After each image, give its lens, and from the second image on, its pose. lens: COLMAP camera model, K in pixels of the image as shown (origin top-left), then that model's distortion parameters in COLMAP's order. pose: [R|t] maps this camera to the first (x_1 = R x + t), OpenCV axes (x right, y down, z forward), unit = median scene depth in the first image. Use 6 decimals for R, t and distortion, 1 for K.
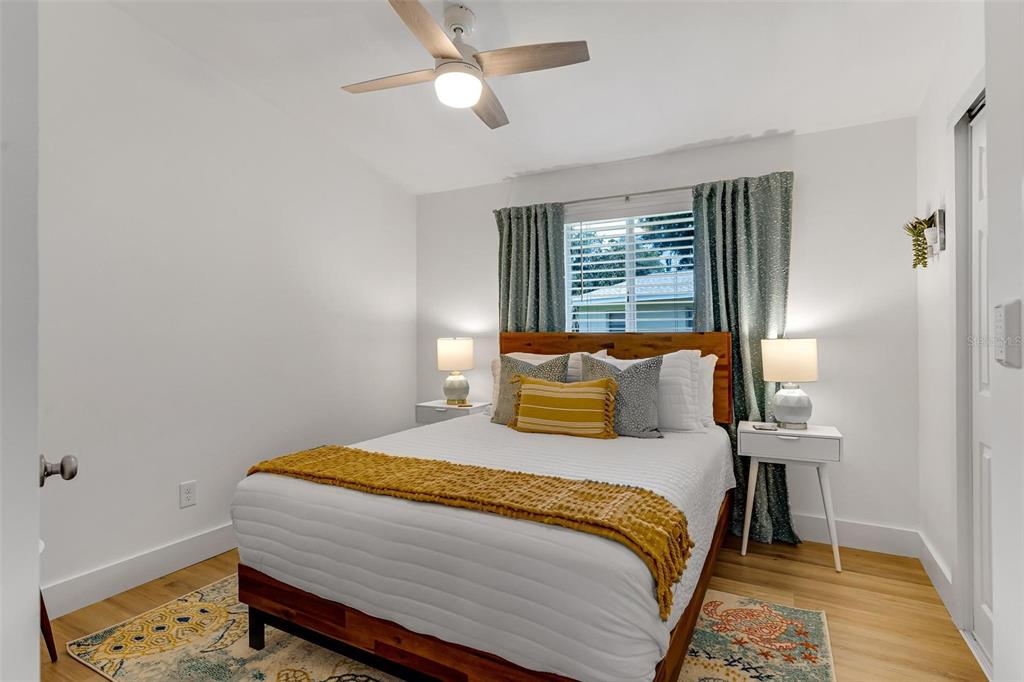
lens RADIAL K [[518.9, 0, 512.0], [0, 518.9, 341.0], [0, 0, 1]] dist [0.001494, 0.000607]
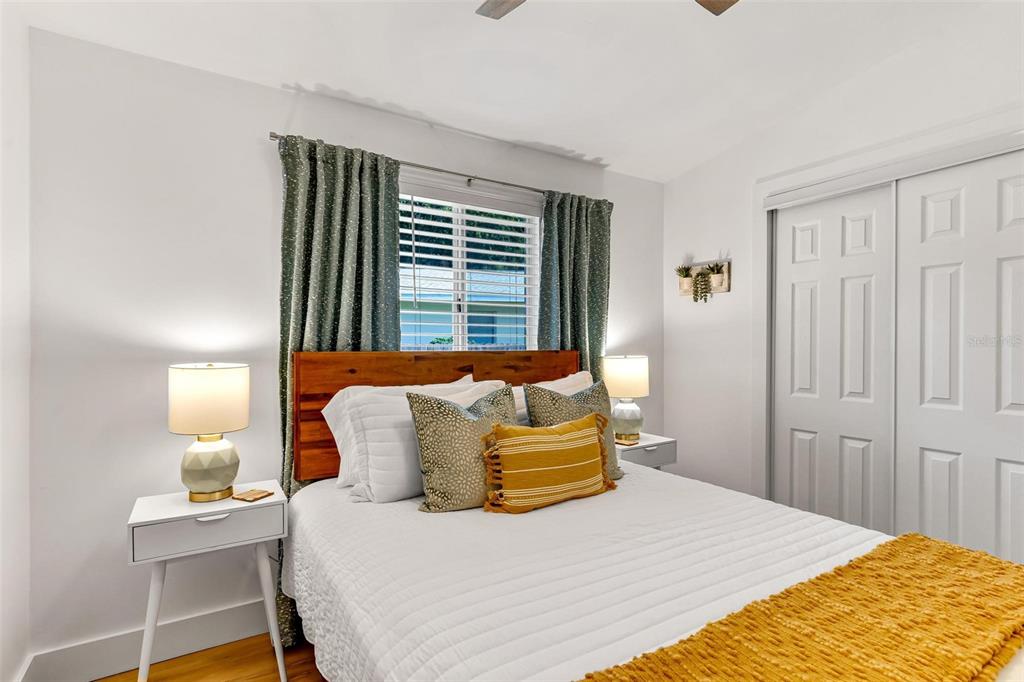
lens RADIAL K [[518.9, 0, 512.0], [0, 518.9, 341.0], [0, 0, 1]] dist [0.001494, 0.000607]
pose [[0.500170, 0.006788, 0.865900, -0.440235], [0.003770, 0.999943, -0.010016, -0.024057], [-0.865919, 0.008274, 0.500116, 0.563837]]
